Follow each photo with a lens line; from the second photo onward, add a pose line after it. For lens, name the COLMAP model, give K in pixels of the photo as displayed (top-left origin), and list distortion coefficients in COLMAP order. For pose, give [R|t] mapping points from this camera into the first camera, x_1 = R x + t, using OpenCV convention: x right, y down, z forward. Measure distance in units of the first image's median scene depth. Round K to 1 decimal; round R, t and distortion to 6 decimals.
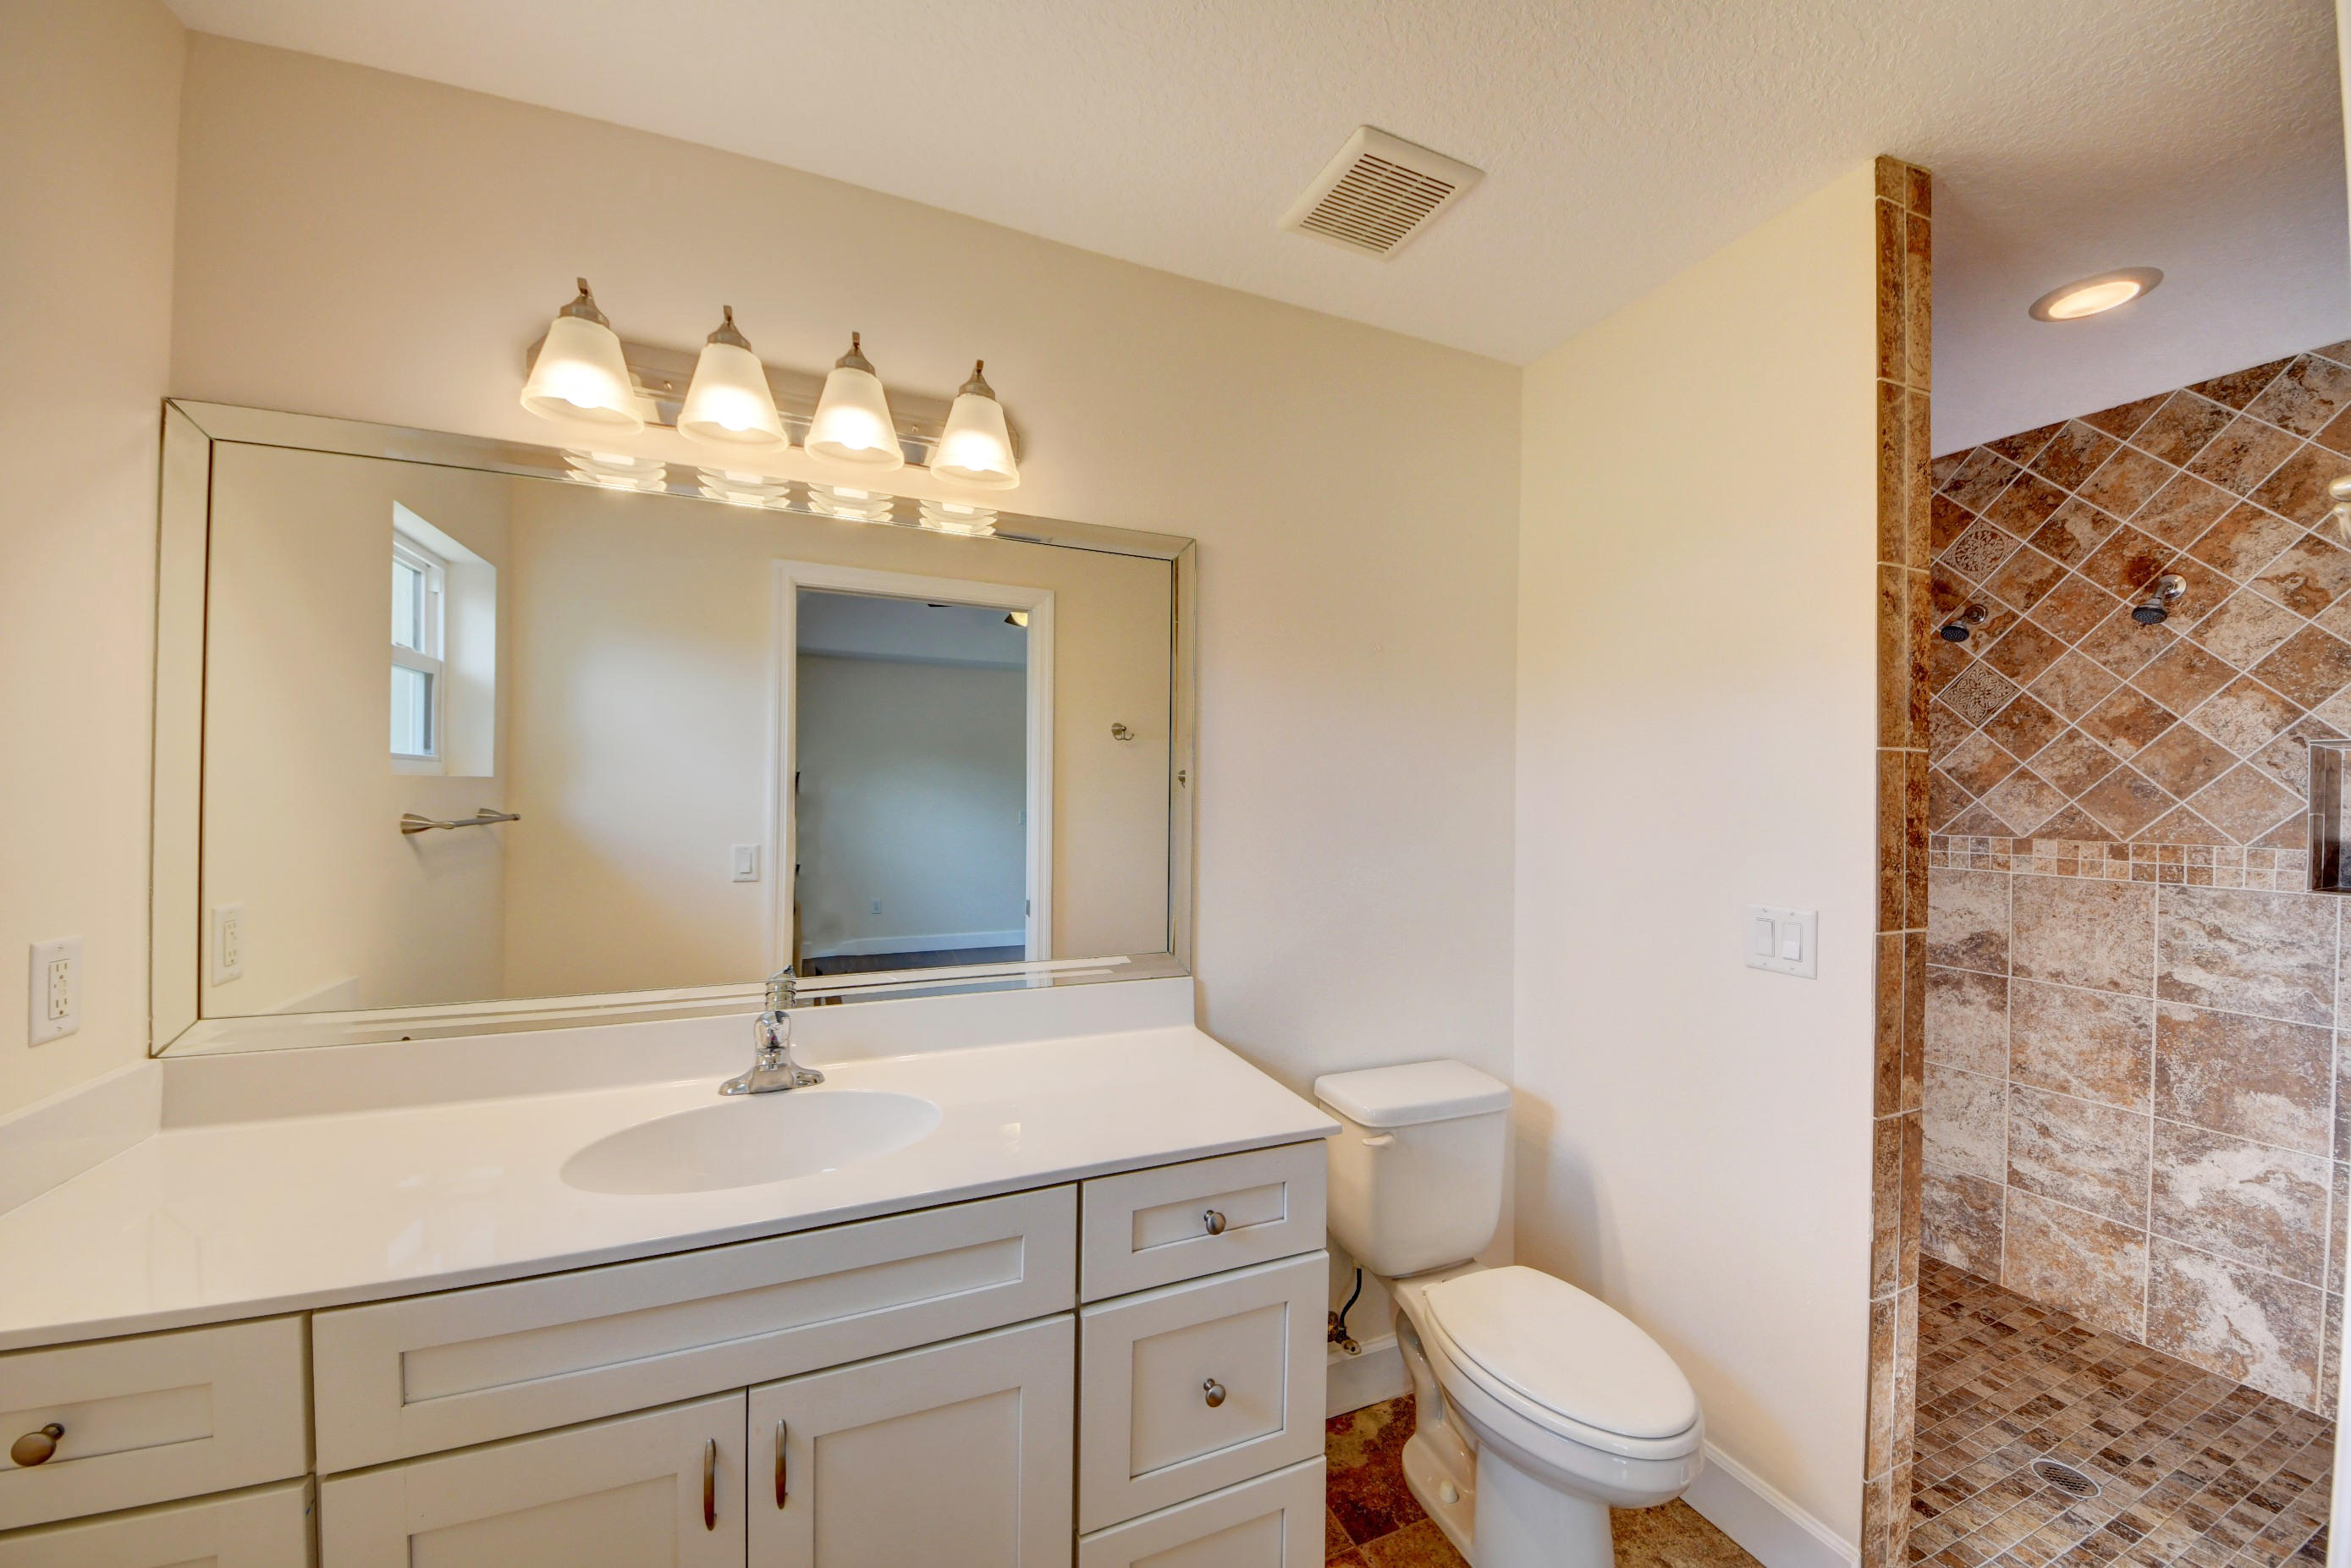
lens RADIAL K [[825.7, 0, 1174.0], [0, 825.7, 779.1], [0, 0, 1]] dist [-0.000974, -0.005614]
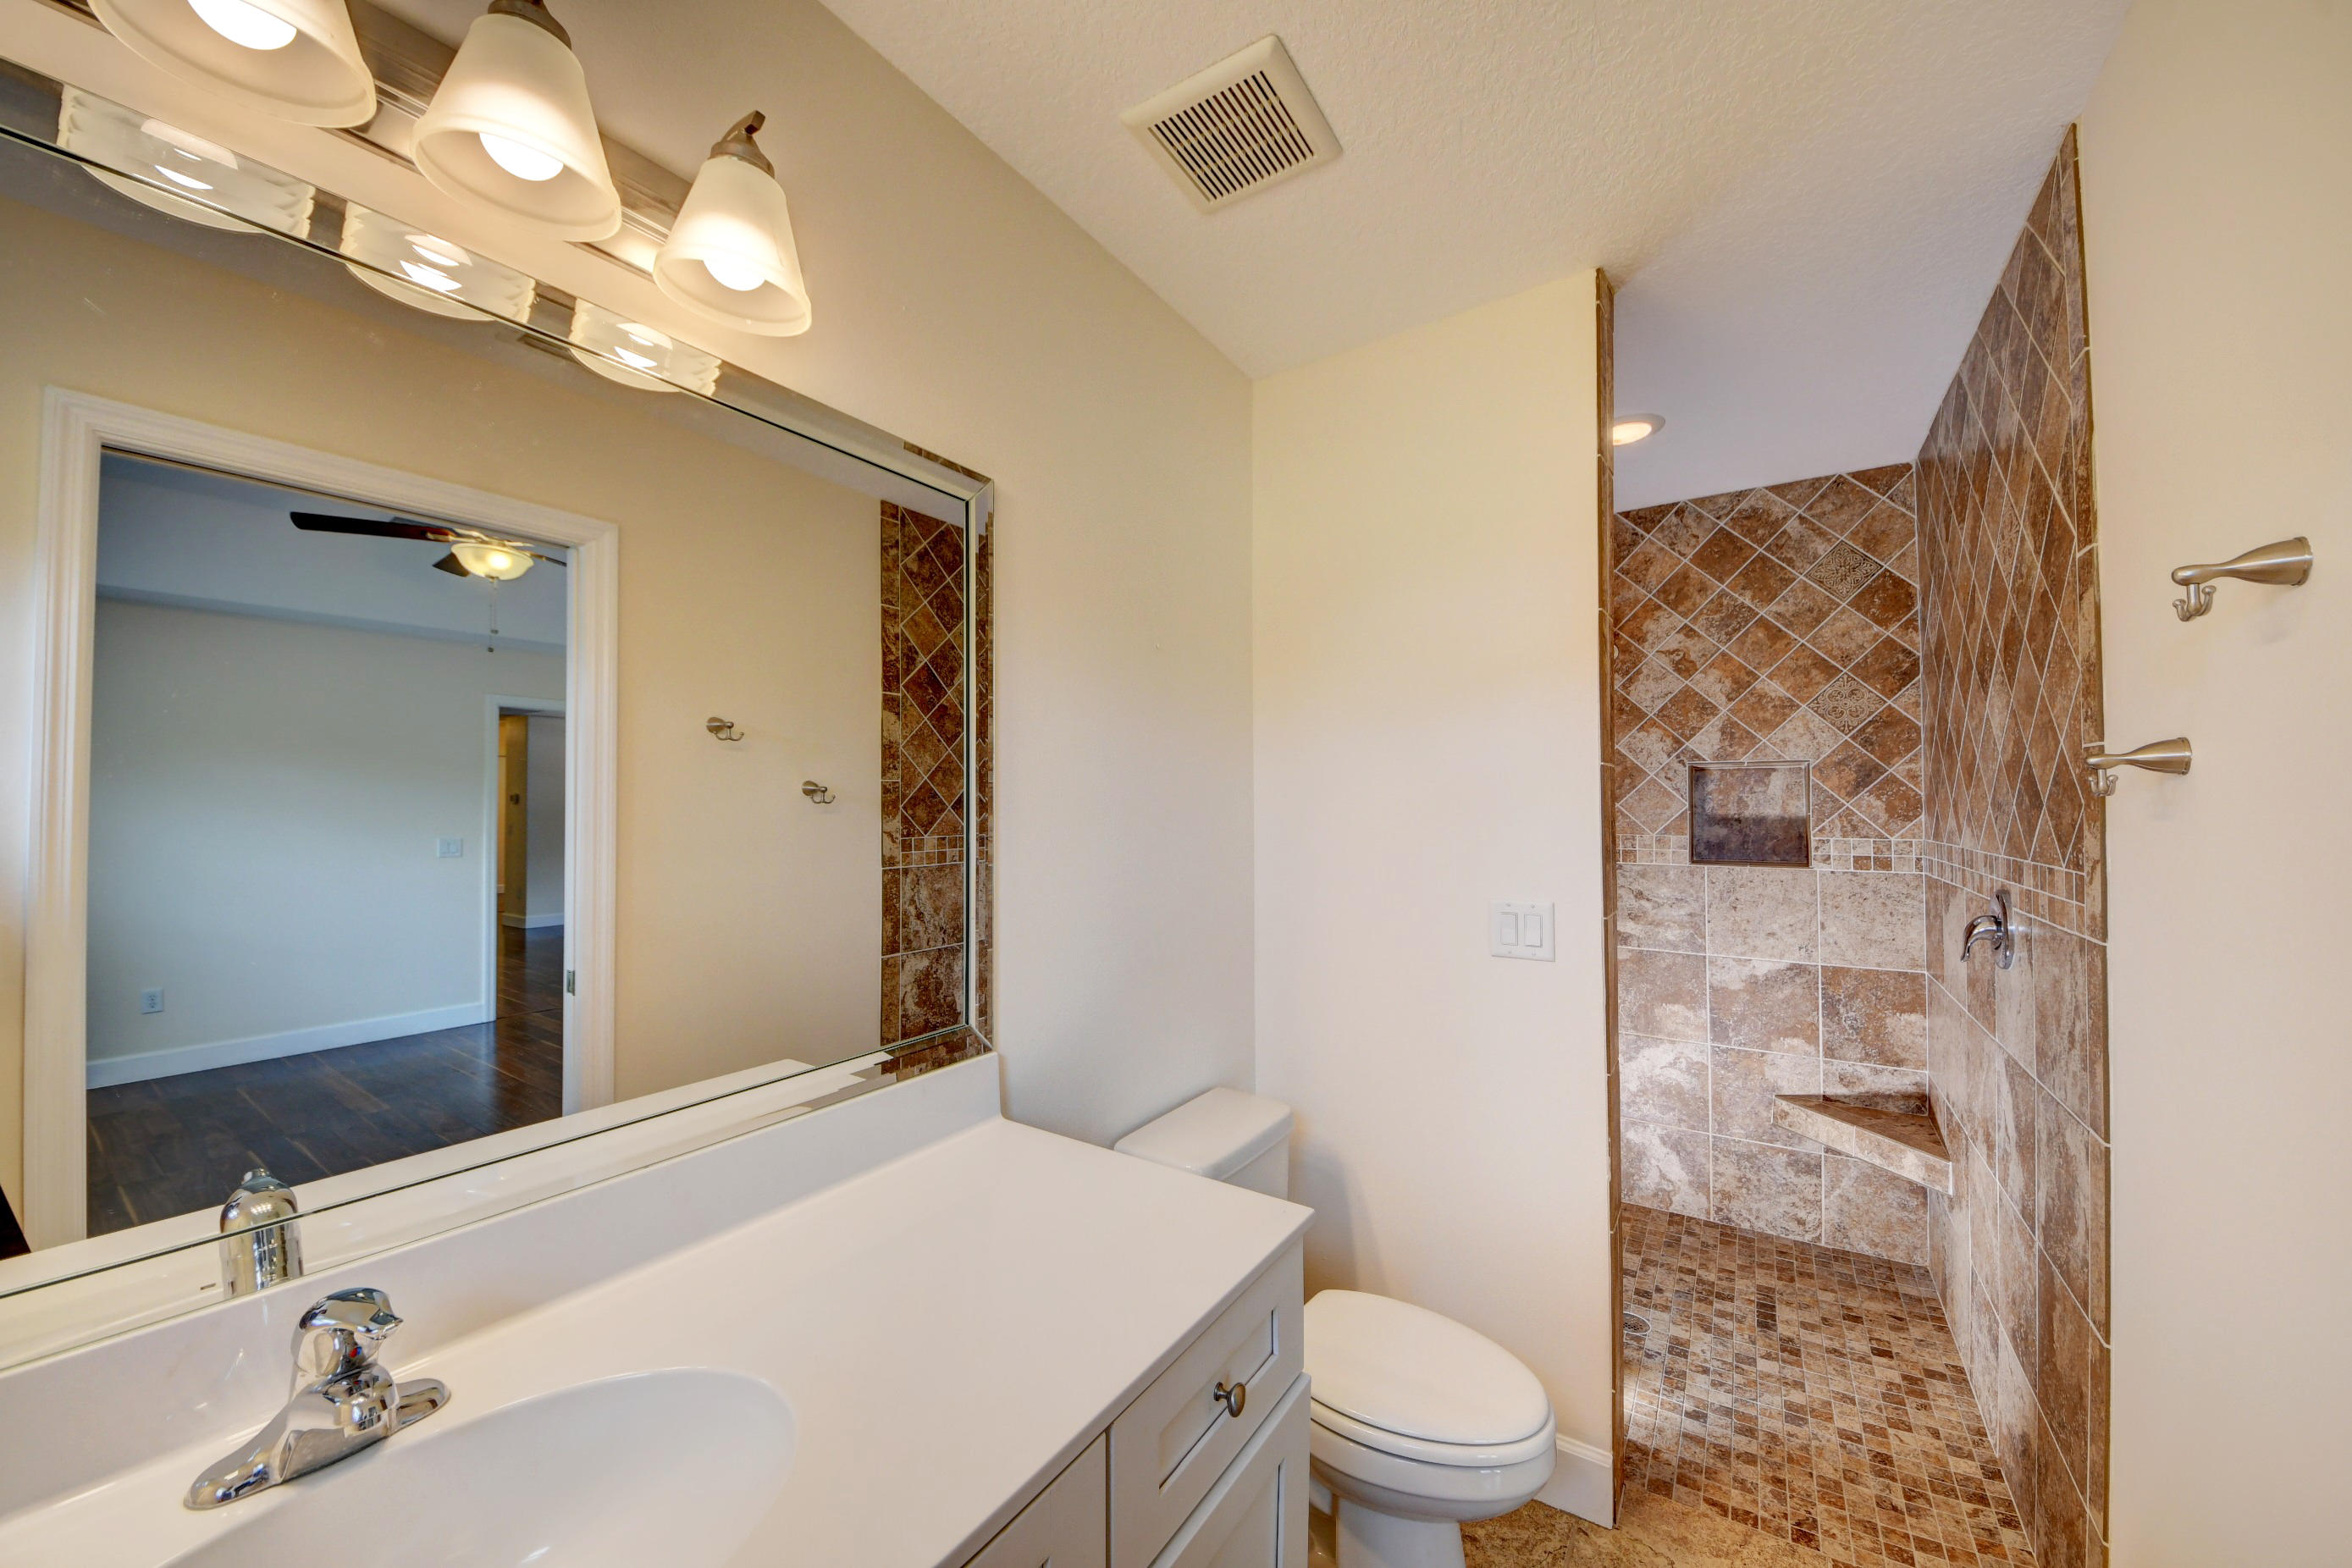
lens RADIAL K [[828.5, 0, 1176.0], [0, 828.5, 784.0], [0, 0, 1]] dist [0.026909, -0.020736]
pose [[0.833342, 0.001393, 0.552756, -0.228691], [0.004449, 0.999948, -0.009228, 0.002176], [-0.552740, 0.010149, 0.833292, 0.236003]]
